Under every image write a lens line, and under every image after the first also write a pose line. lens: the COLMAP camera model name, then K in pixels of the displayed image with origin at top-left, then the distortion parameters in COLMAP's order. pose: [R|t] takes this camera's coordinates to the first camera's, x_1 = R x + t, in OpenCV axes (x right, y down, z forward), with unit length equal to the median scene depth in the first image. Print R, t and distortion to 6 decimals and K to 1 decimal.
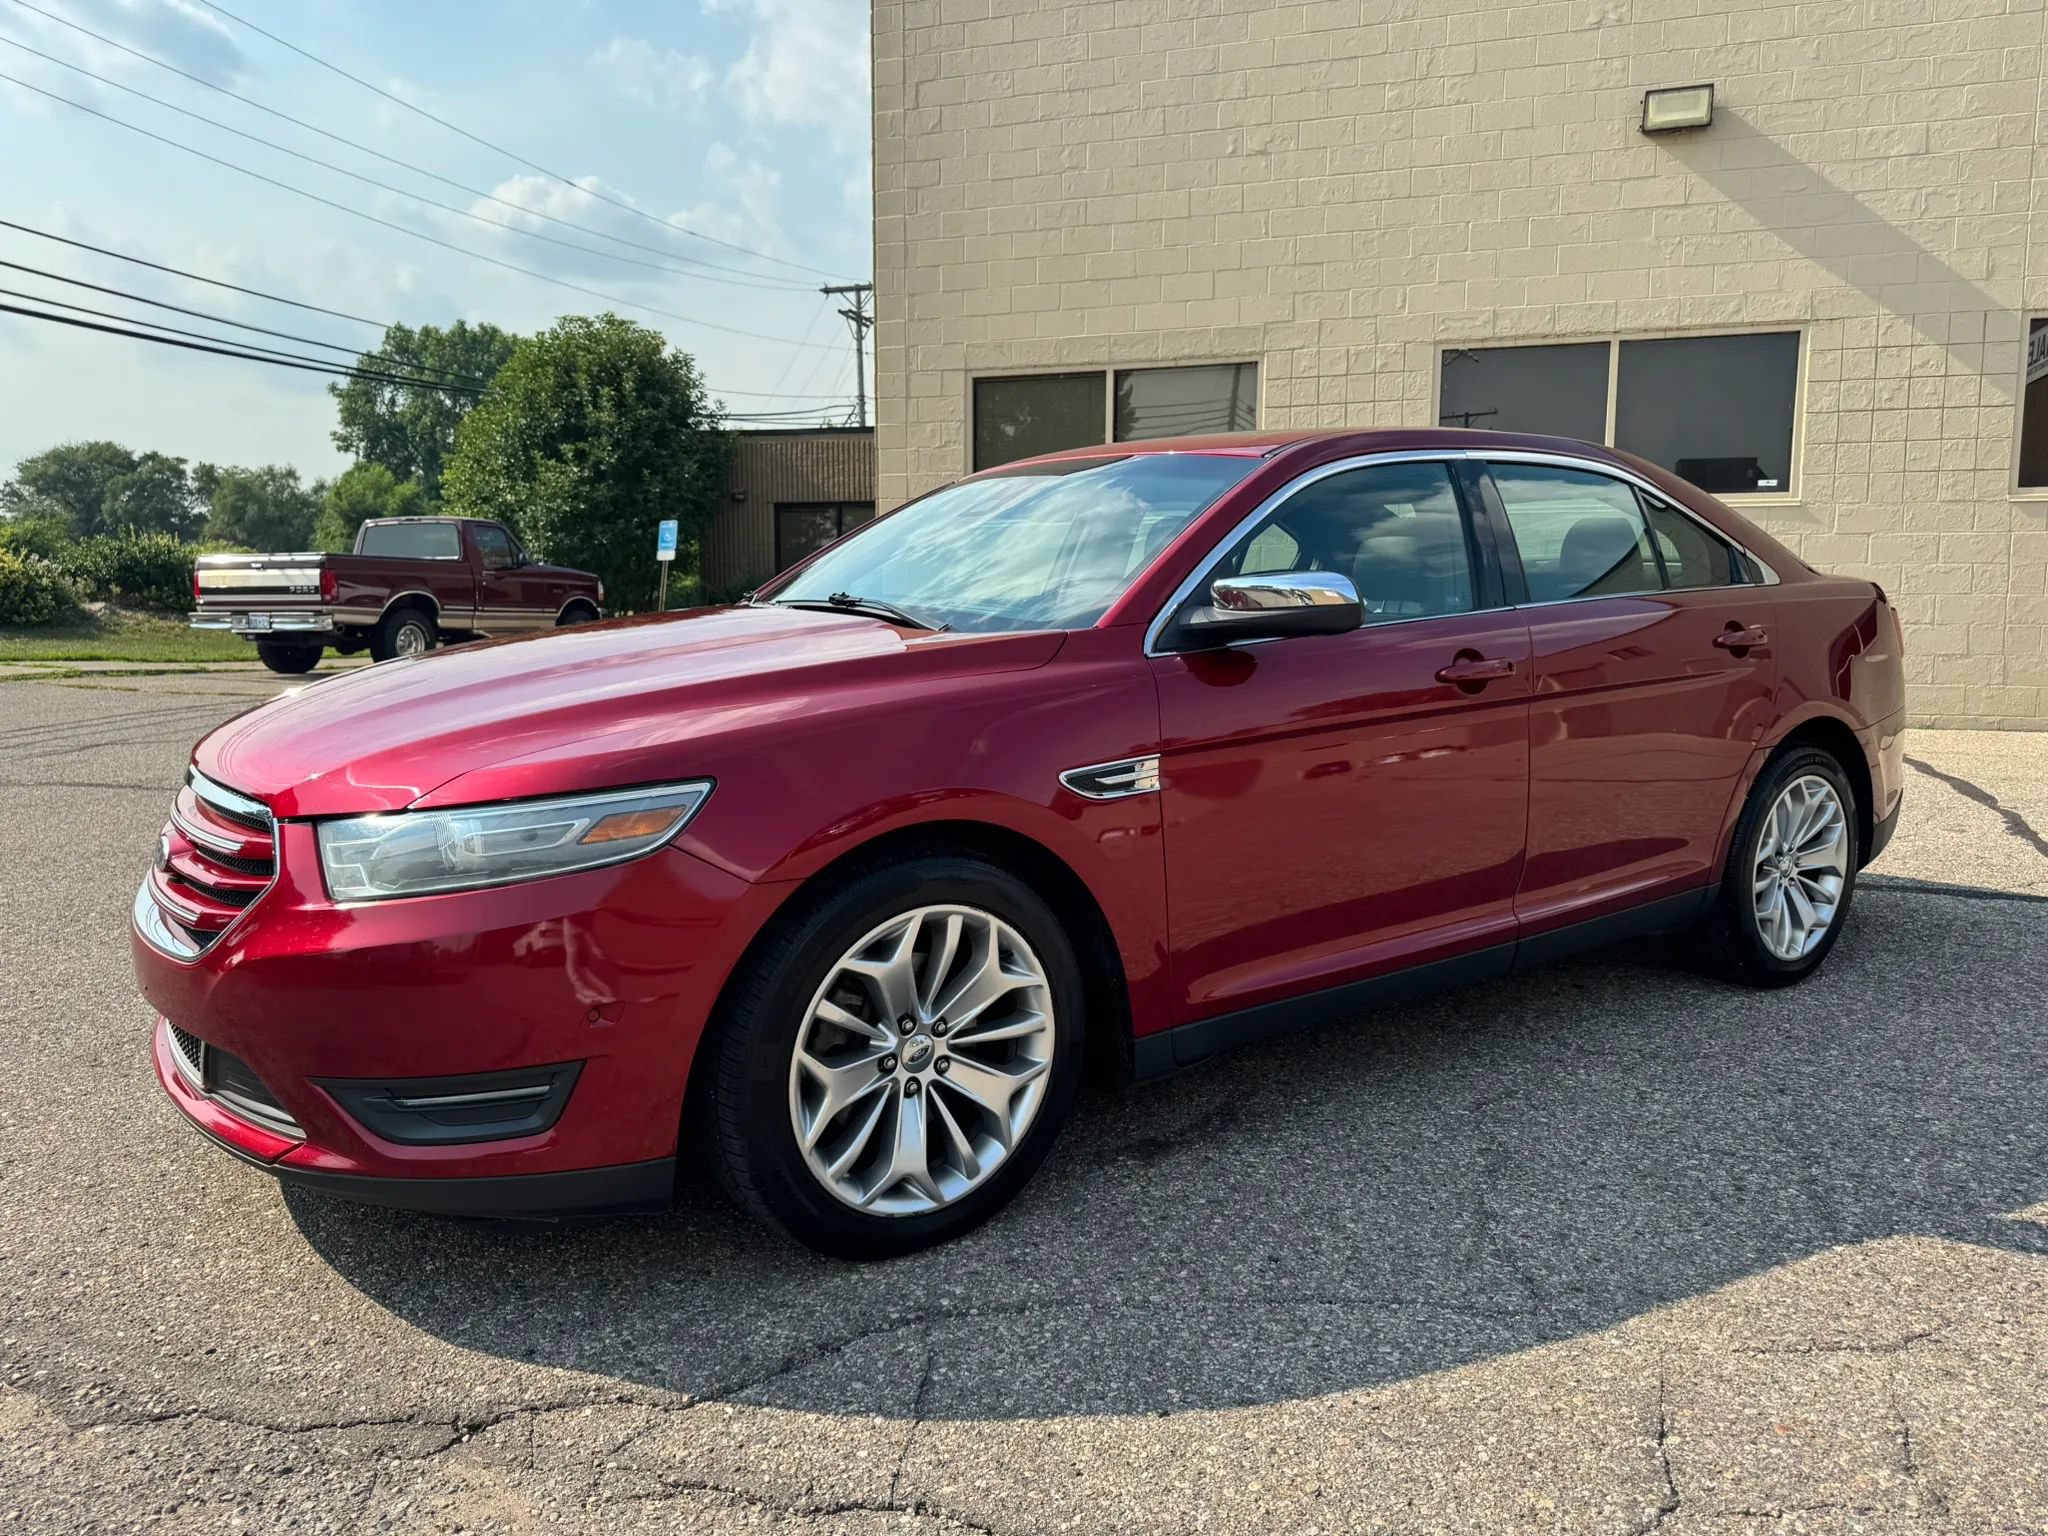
lens RADIAL K [[1437.9, 0, 1024.9], [0, 1437.9, 750.8], [0, 0, 1]] dist [0.040699, -0.045310]
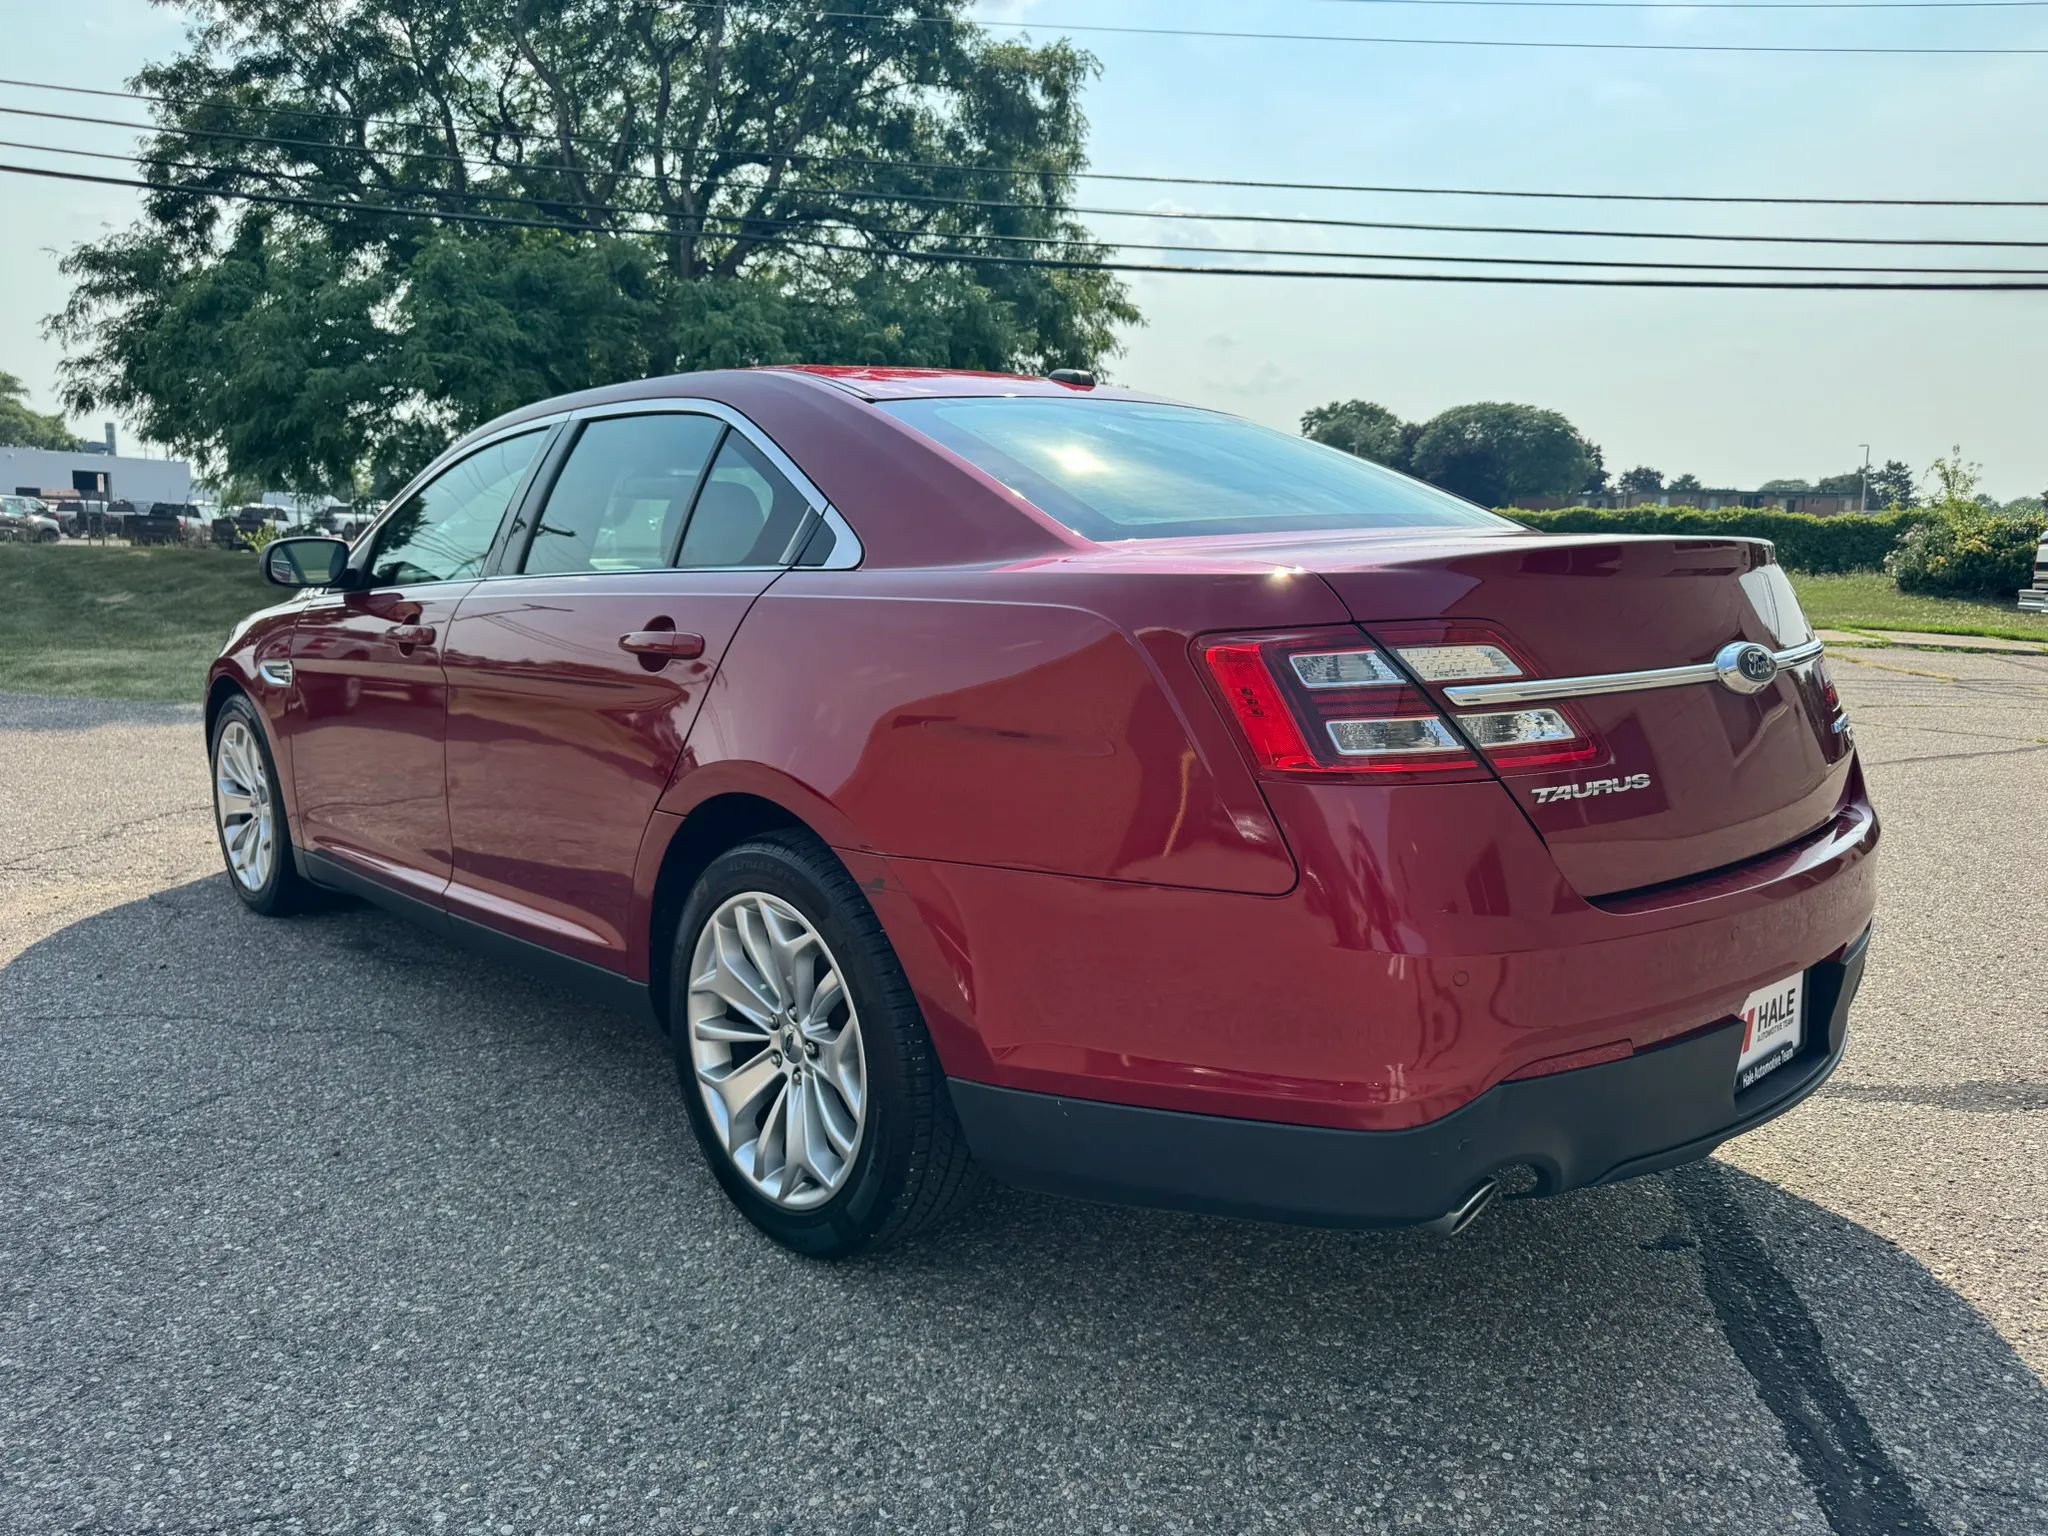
lens RADIAL K [[1425.2, 0, 1022.0], [0, 1425.2, 776.4], [0, 0, 1]] dist [0.045389, -0.068355]
pose [[0.137645, 0.156698, -0.978008, 0.392469], [-0.121540, 0.982617, 0.140331, -0.043177], [0.982996, 0.099552, 0.154297, 0.356079]]
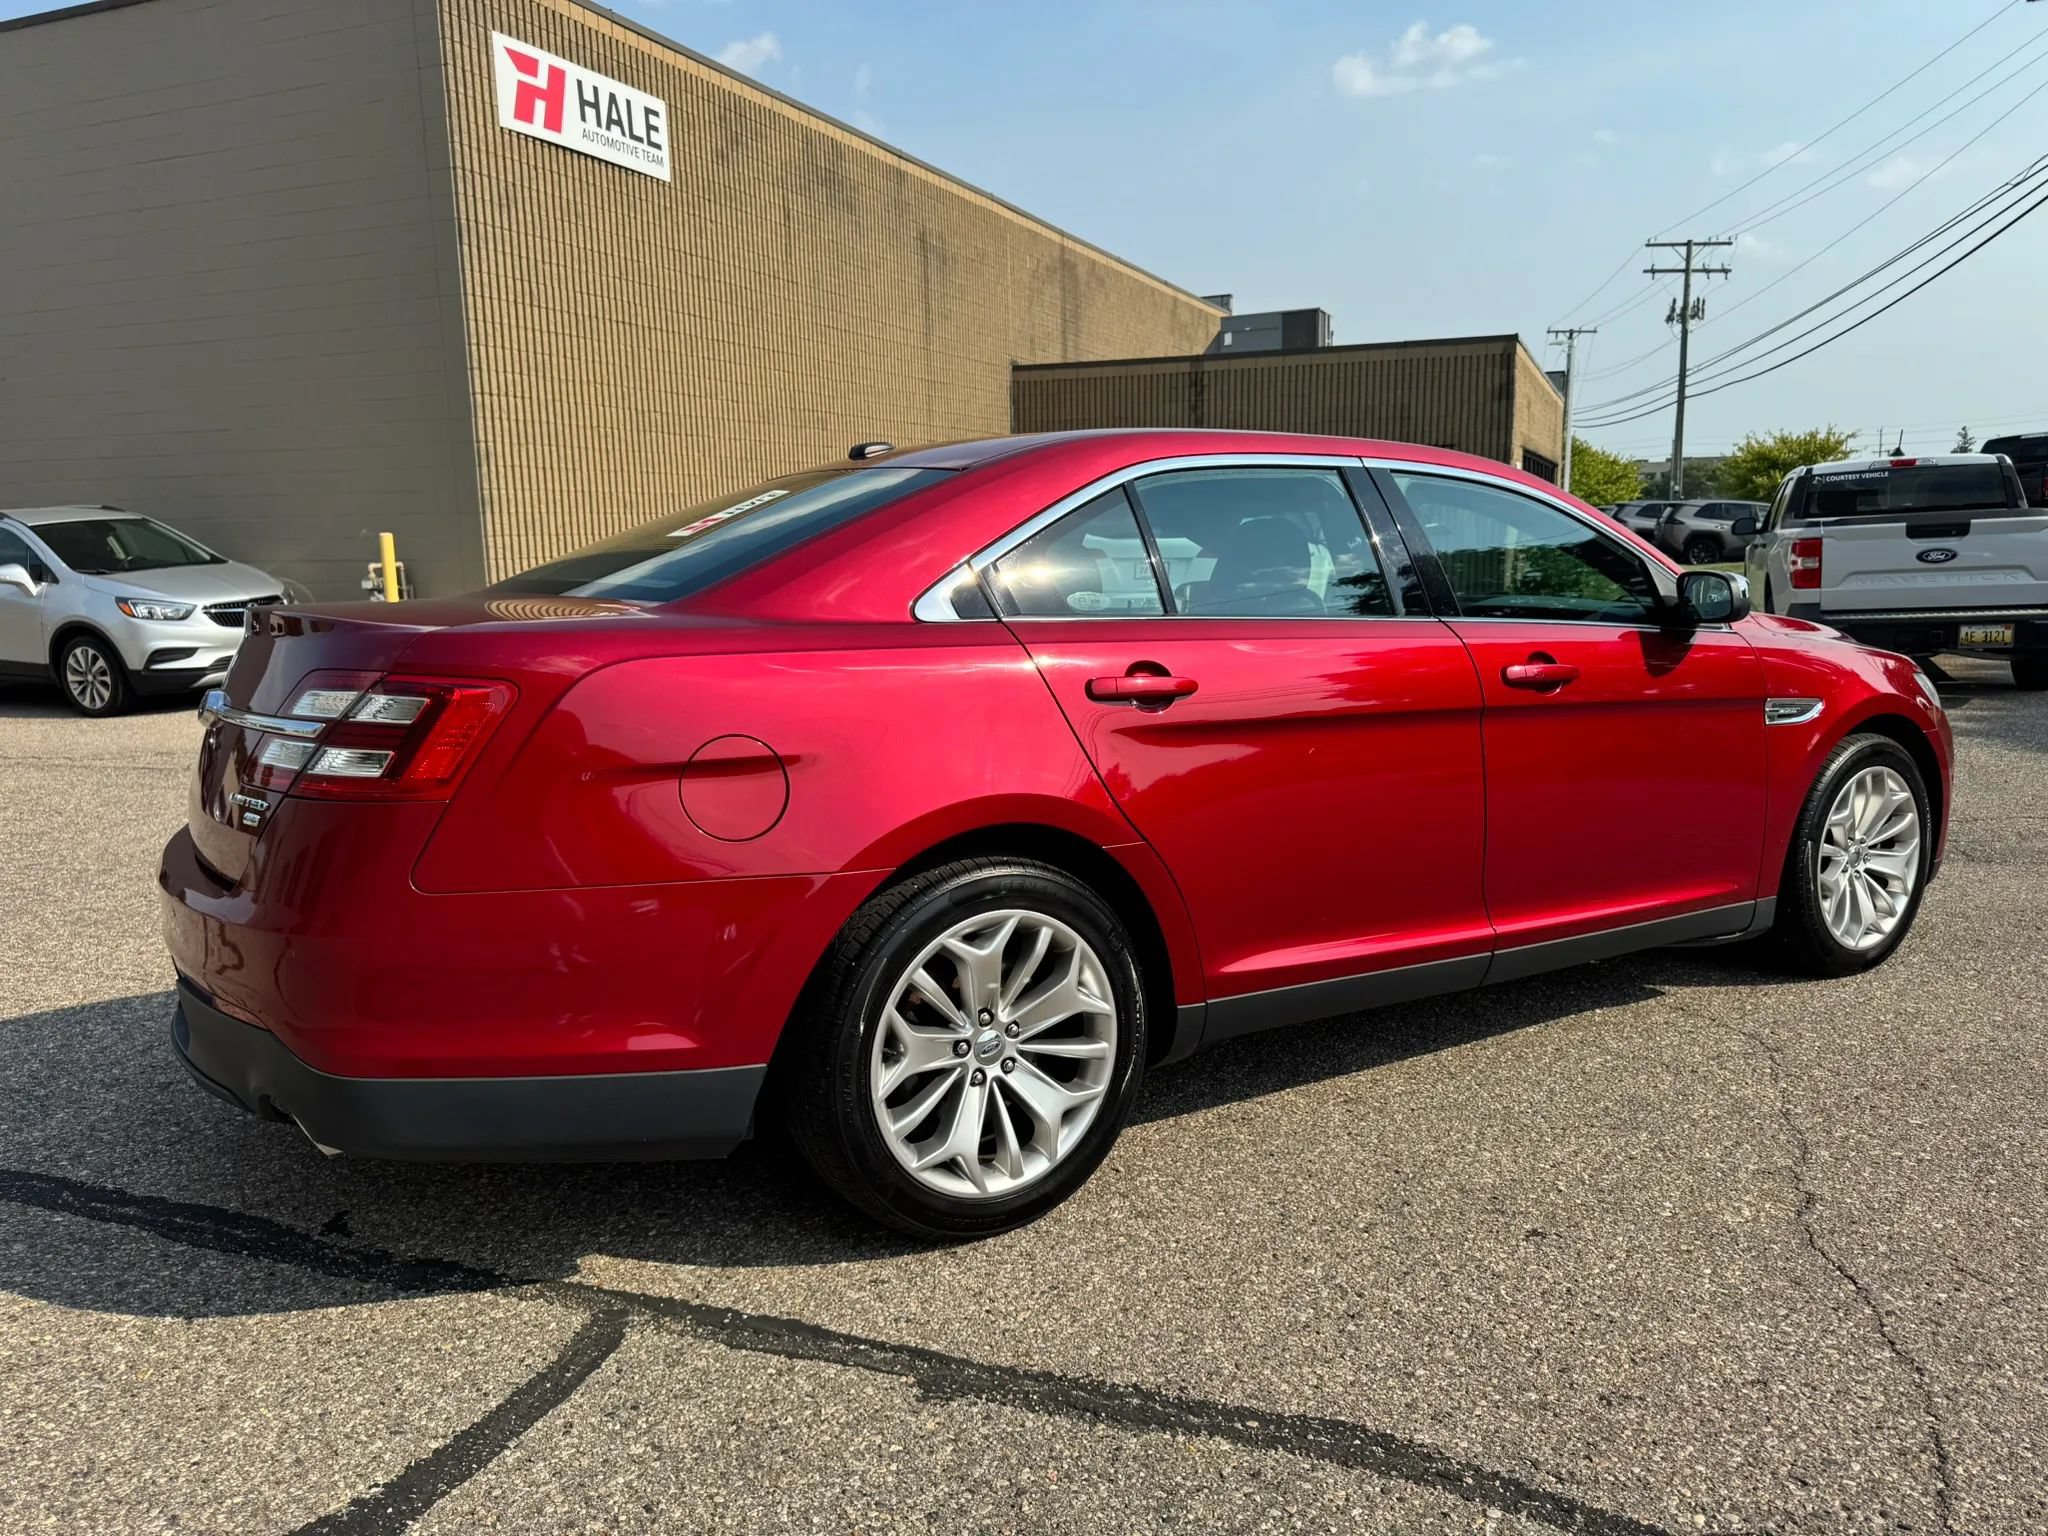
lens RADIAL K [[1425.2, 0, 1022.0], [0, 1425.2, 776.4], [0, 0, 1]] dist [0.045389, -0.068355]
pose [[-0.999160, 0.007644, 0.040259, 0.083472], [0.018017, 0.964341, 0.264049, -0.091015], [-0.036805, 0.264552, -0.963669, 0.697692]]
